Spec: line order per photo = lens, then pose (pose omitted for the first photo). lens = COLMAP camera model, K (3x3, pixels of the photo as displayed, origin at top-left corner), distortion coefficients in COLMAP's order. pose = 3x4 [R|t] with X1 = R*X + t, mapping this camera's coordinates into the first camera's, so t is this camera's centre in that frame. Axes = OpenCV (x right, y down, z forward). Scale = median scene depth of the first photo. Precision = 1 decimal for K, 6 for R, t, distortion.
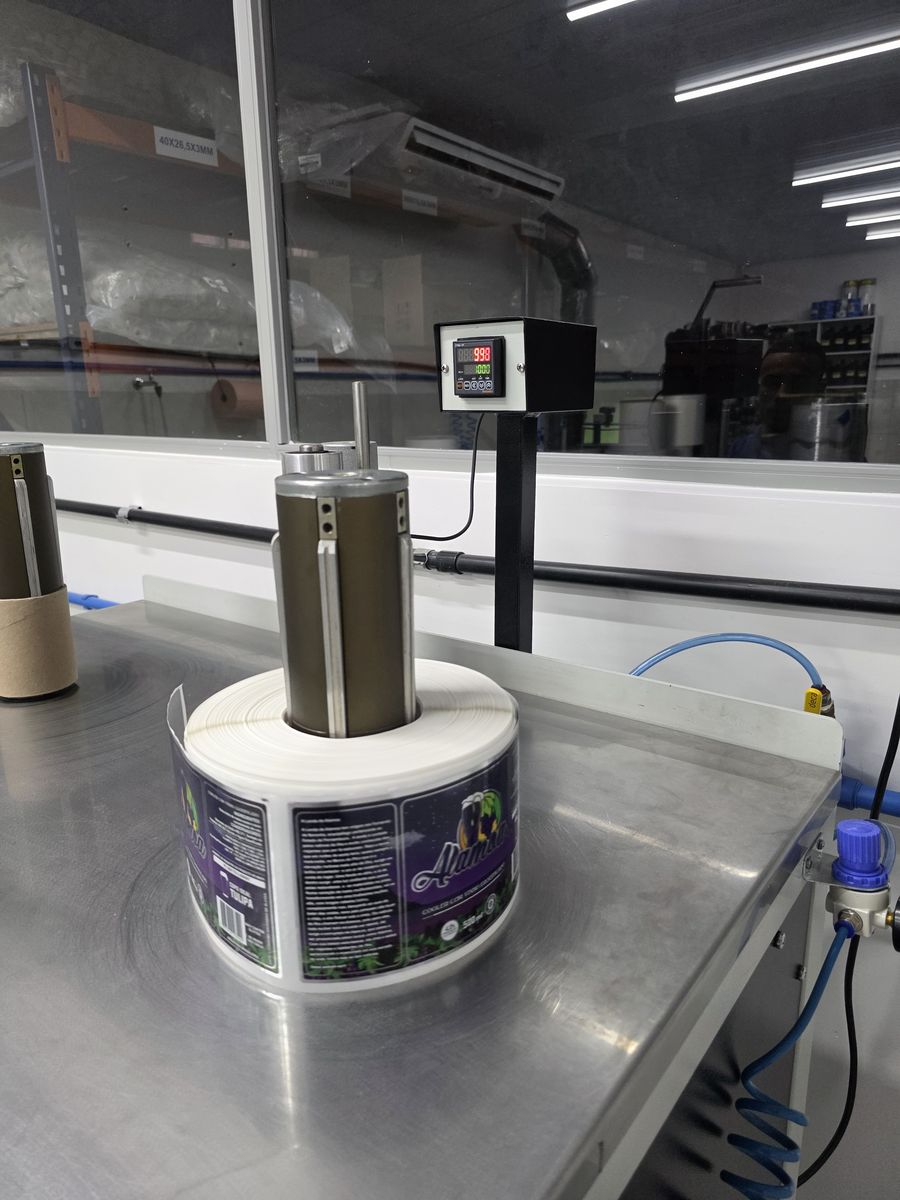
lens RADIAL K [[814.6, 0, 450.0], [0, 814.6, 600.0], [0, 0, 1]] dist [0.005108, -0.002122]
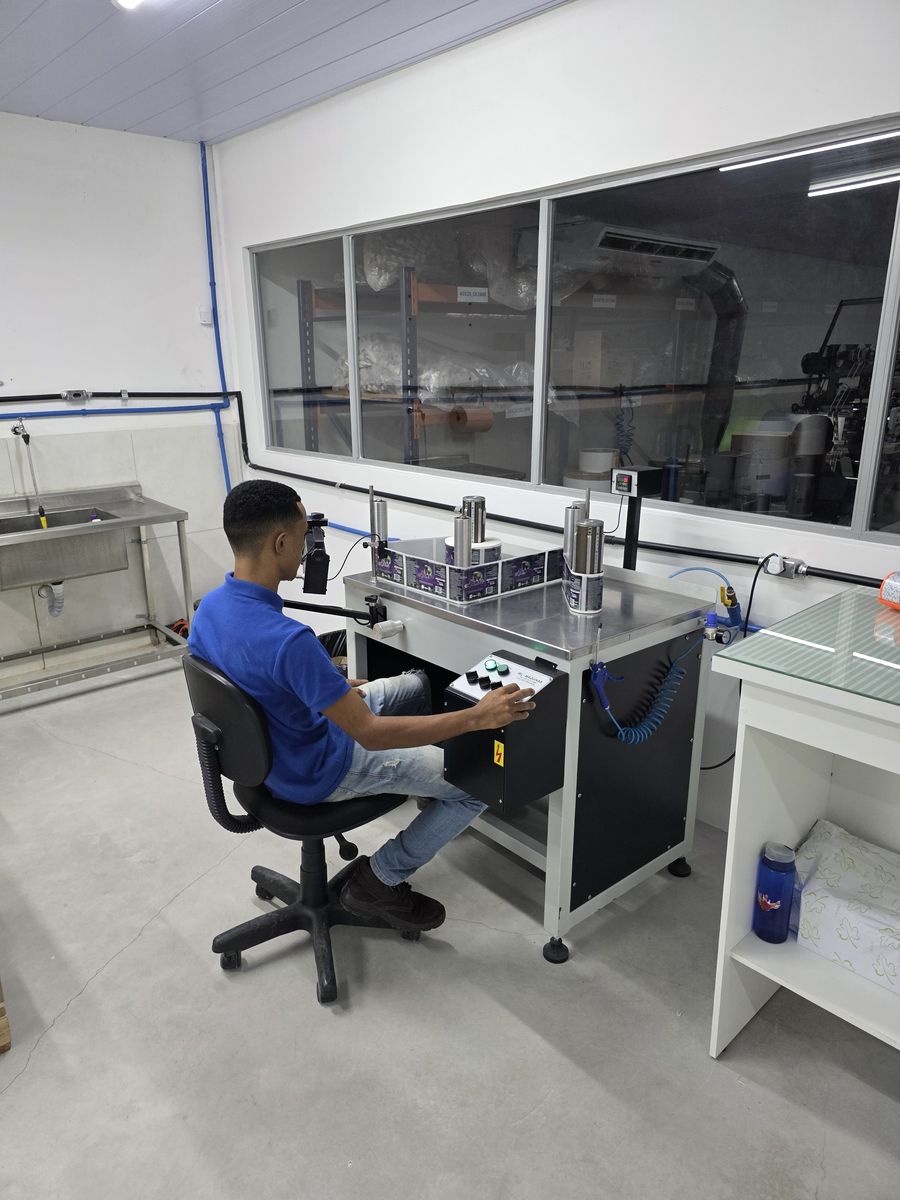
lens RADIAL K [[814.6, 0, 450.0], [0, 814.6, 600.0], [0, 0, 1]] dist [0.005108, -0.002122]
pose [[0.981285, 0.076014, -0.176920, -0.028611], [-0.070860, 0.996862, 0.035277, 0.104196], [0.179047, -0.022081, 0.983593, -1.930268]]
